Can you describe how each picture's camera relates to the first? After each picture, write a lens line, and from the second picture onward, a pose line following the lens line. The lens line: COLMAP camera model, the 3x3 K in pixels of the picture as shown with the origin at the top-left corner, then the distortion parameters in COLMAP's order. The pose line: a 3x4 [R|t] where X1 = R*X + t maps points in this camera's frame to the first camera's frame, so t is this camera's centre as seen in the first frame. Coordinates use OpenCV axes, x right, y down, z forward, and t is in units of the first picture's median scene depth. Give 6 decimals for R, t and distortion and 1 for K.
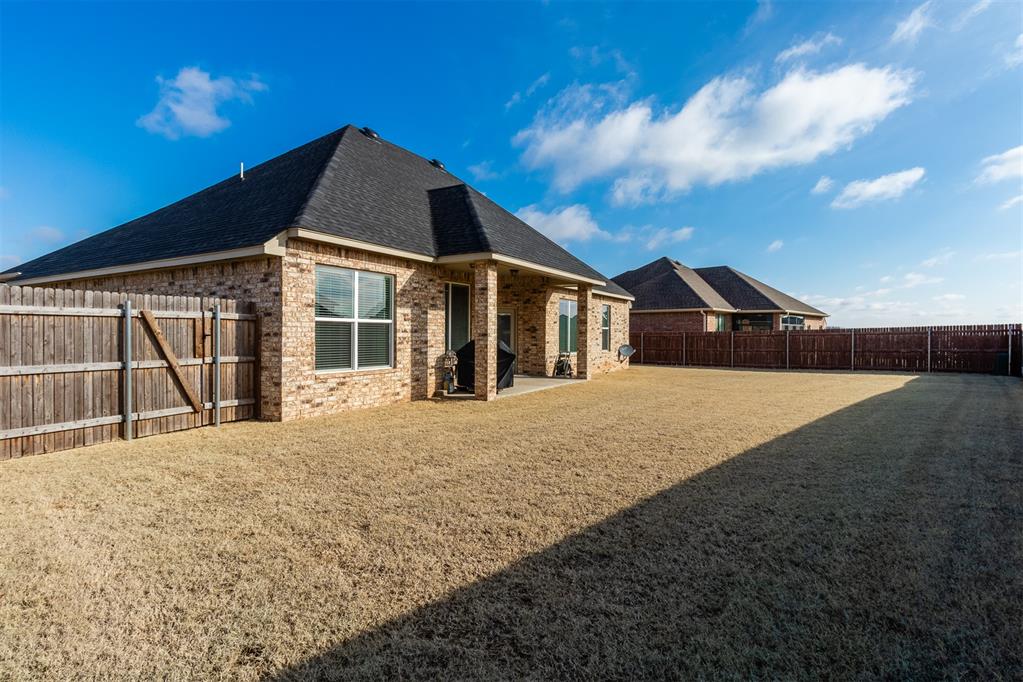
lens RADIAL K [[486.0, 0, 516.7], [0, 486.0, 339.3], [0, 0, 1]] dist [0.002908, -0.013731]
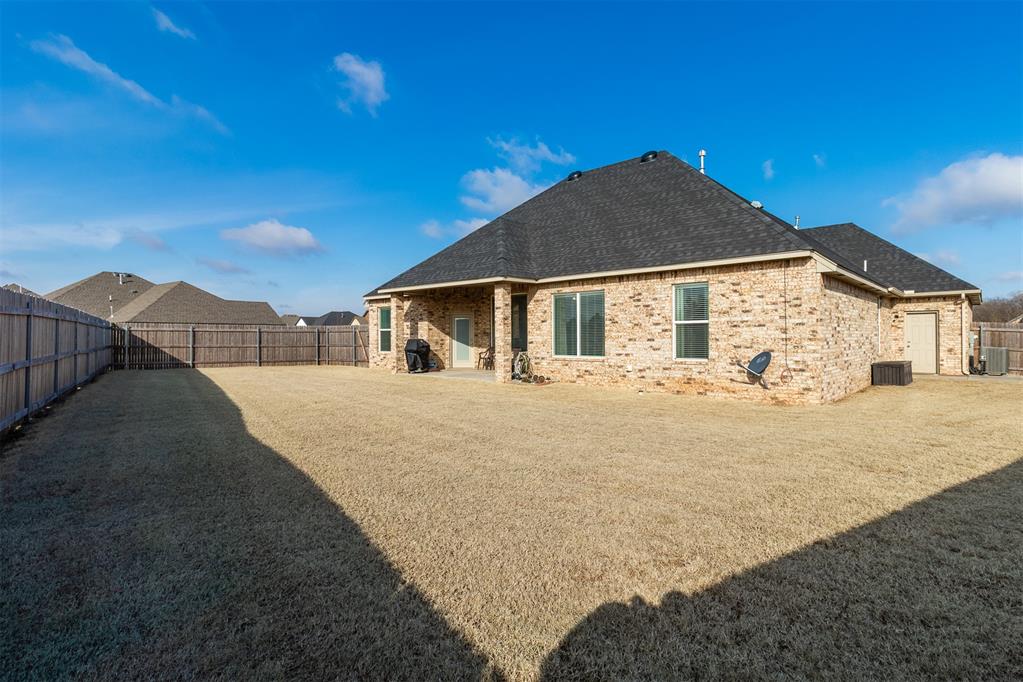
lens RADIAL K [[486.0, 0, 516.7], [0, 486.0, 339.3], [0, 0, 1]] dist [0.002908, -0.013731]
pose [[-0.175122, -0.000566, -0.984547, 1.606511], [-0.006964, 0.999976, 0.000664, -0.001133], [0.984522, 0.006972, -0.175121, 1.790585]]
